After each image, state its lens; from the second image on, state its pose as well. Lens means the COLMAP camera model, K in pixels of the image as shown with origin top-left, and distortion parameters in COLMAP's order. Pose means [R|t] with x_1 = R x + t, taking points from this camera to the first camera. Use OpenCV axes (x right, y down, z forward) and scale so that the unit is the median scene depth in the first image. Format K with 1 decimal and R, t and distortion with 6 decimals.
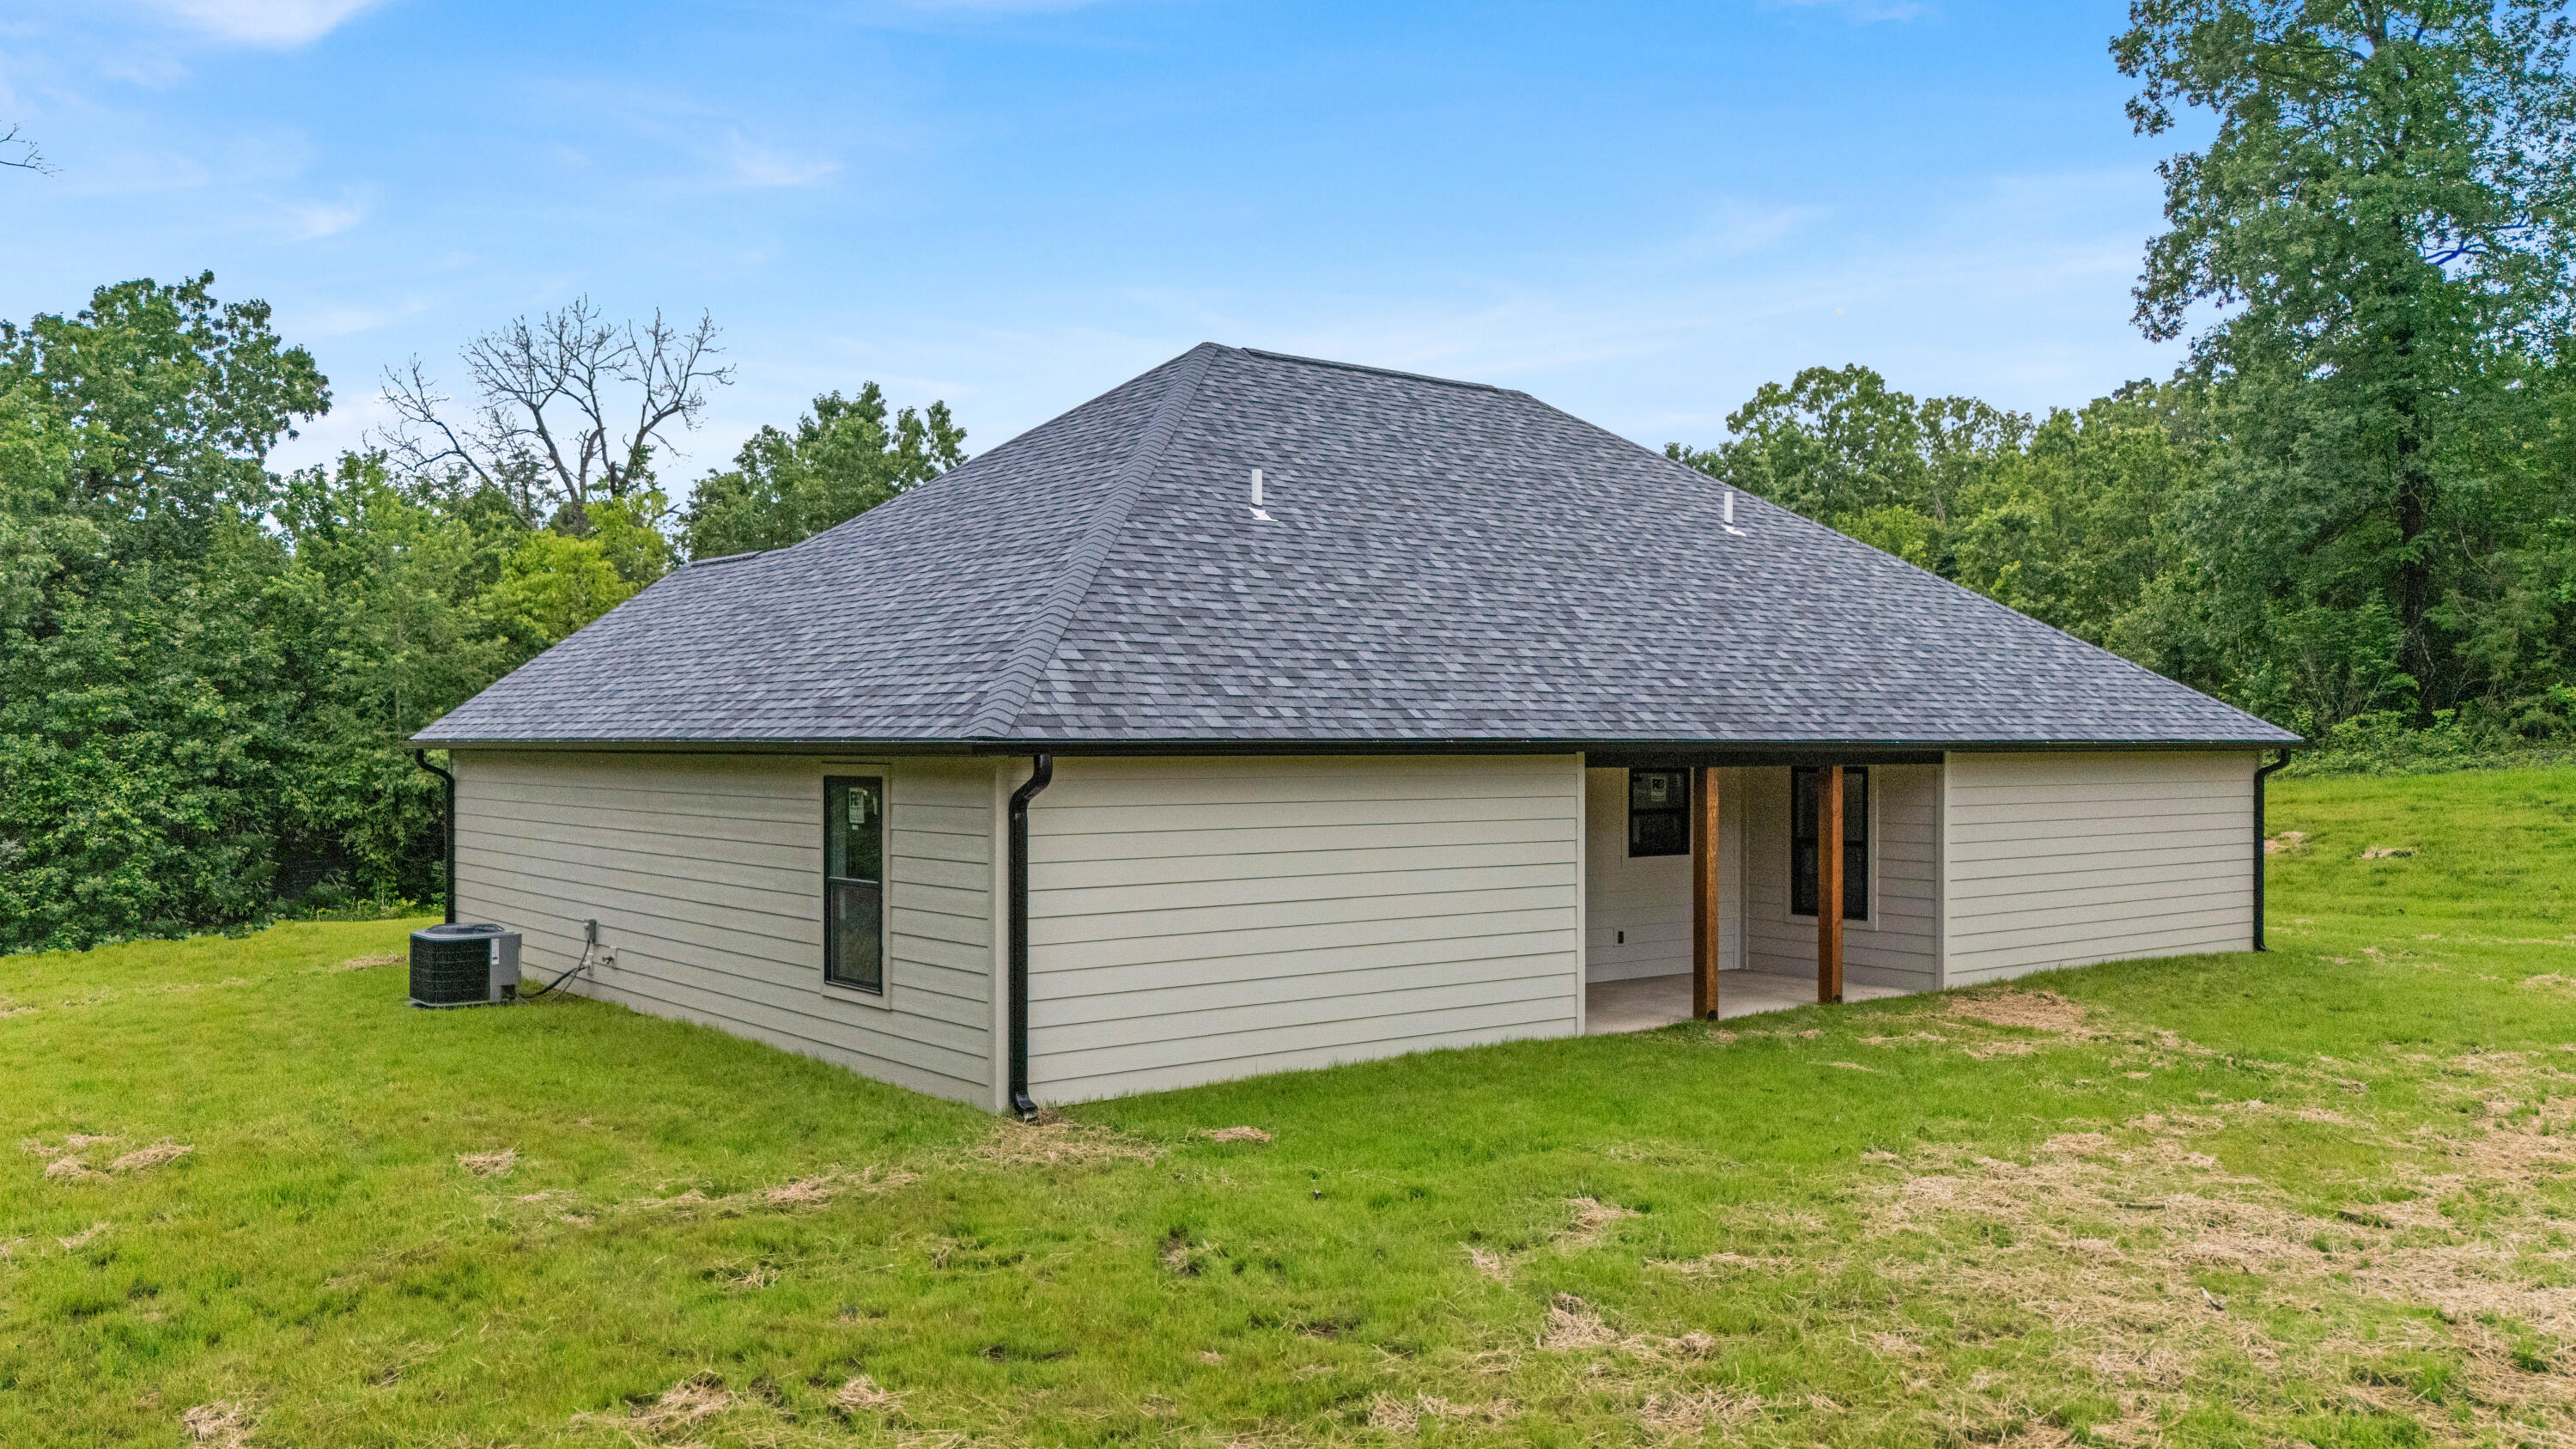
lens RADIAL K [[1943.7, 0, 1308.9], [0, 1943.7, 723.9], [0, 0, 1]] dist [0.064317, -0.002630]
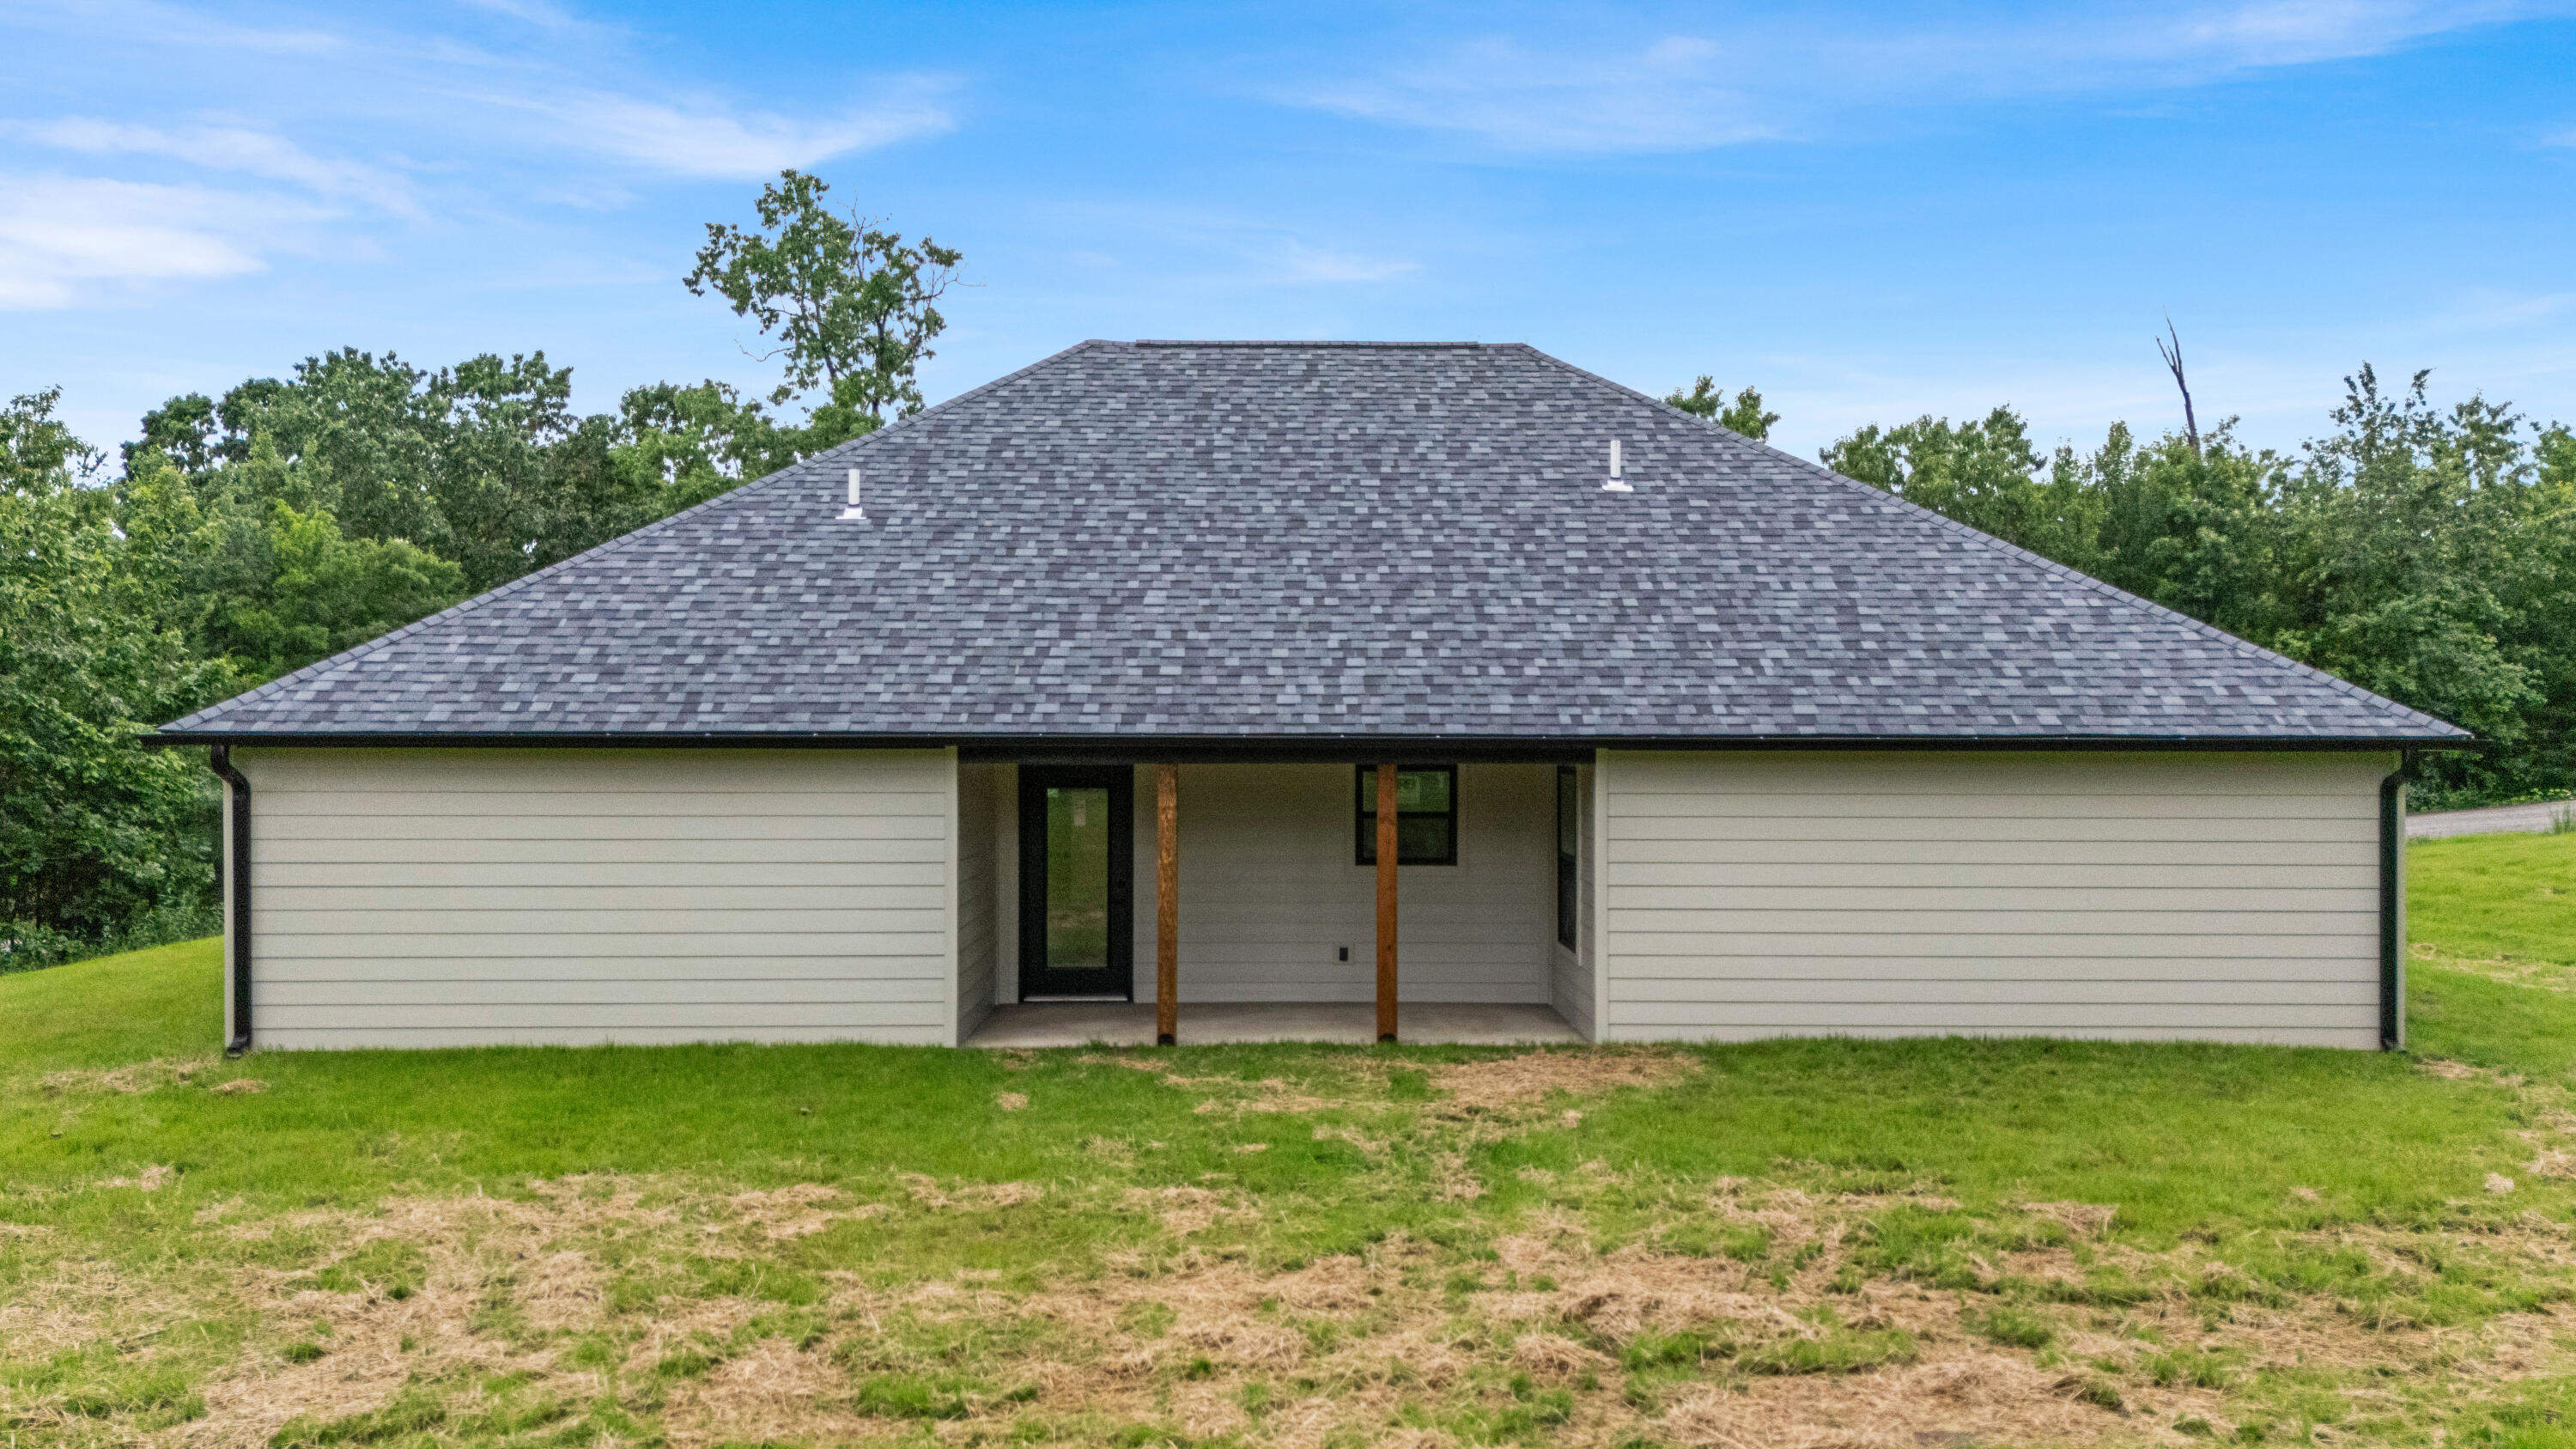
lens RADIAL K [[1943.7, 0, 1308.9], [0, 1943.7, 723.9], [0, 0, 1]] dist [0.064317, -0.002630]
pose [[0.797176, -0.004084, -0.603733, 0.748056], [0.004460, 0.999990, -0.000876, 0.004590], [0.603731, -0.001994, 0.797186, 0.305560]]
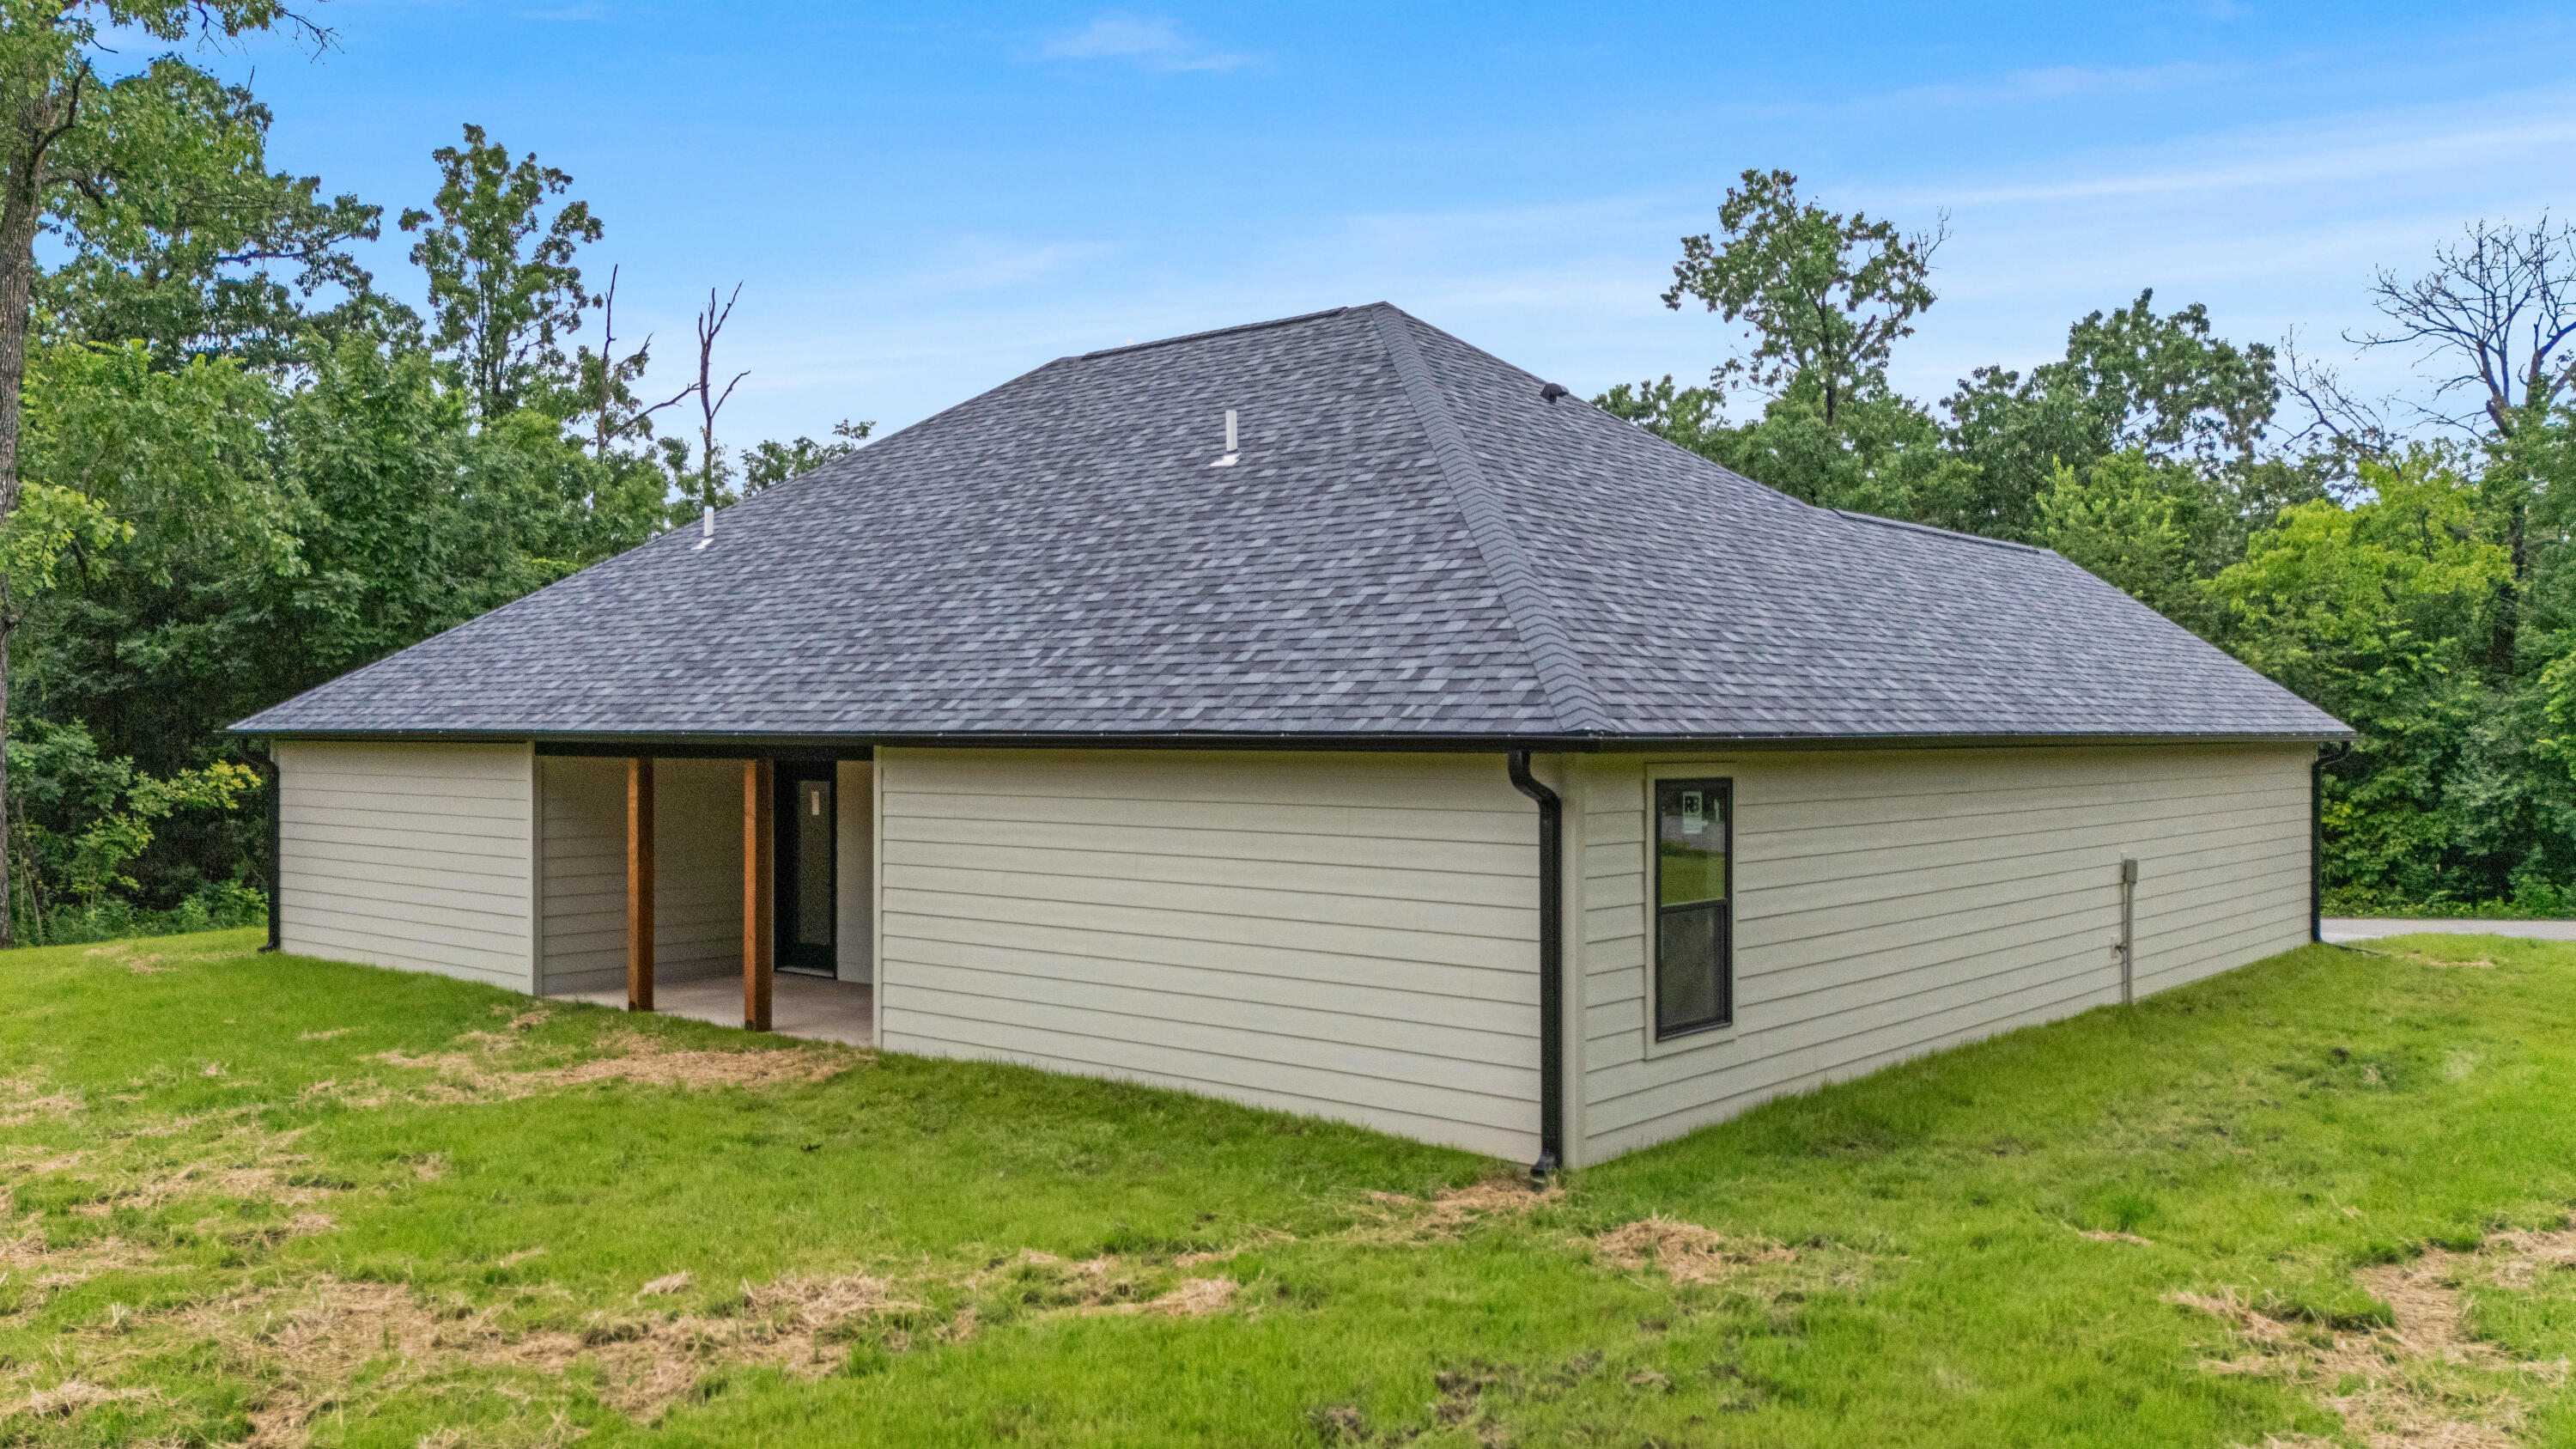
lens RADIAL K [[1943.7, 0, 1308.9], [0, 1943.7, 723.9], [0, 0, 1]] dist [0.064317, -0.002630]
pose [[0.199539, -0.005953, -0.979872, 1.179435], [0.007184, 0.999964, -0.004612, 0.010913], [0.979864, -0.006119, 0.199575, 1.066918]]
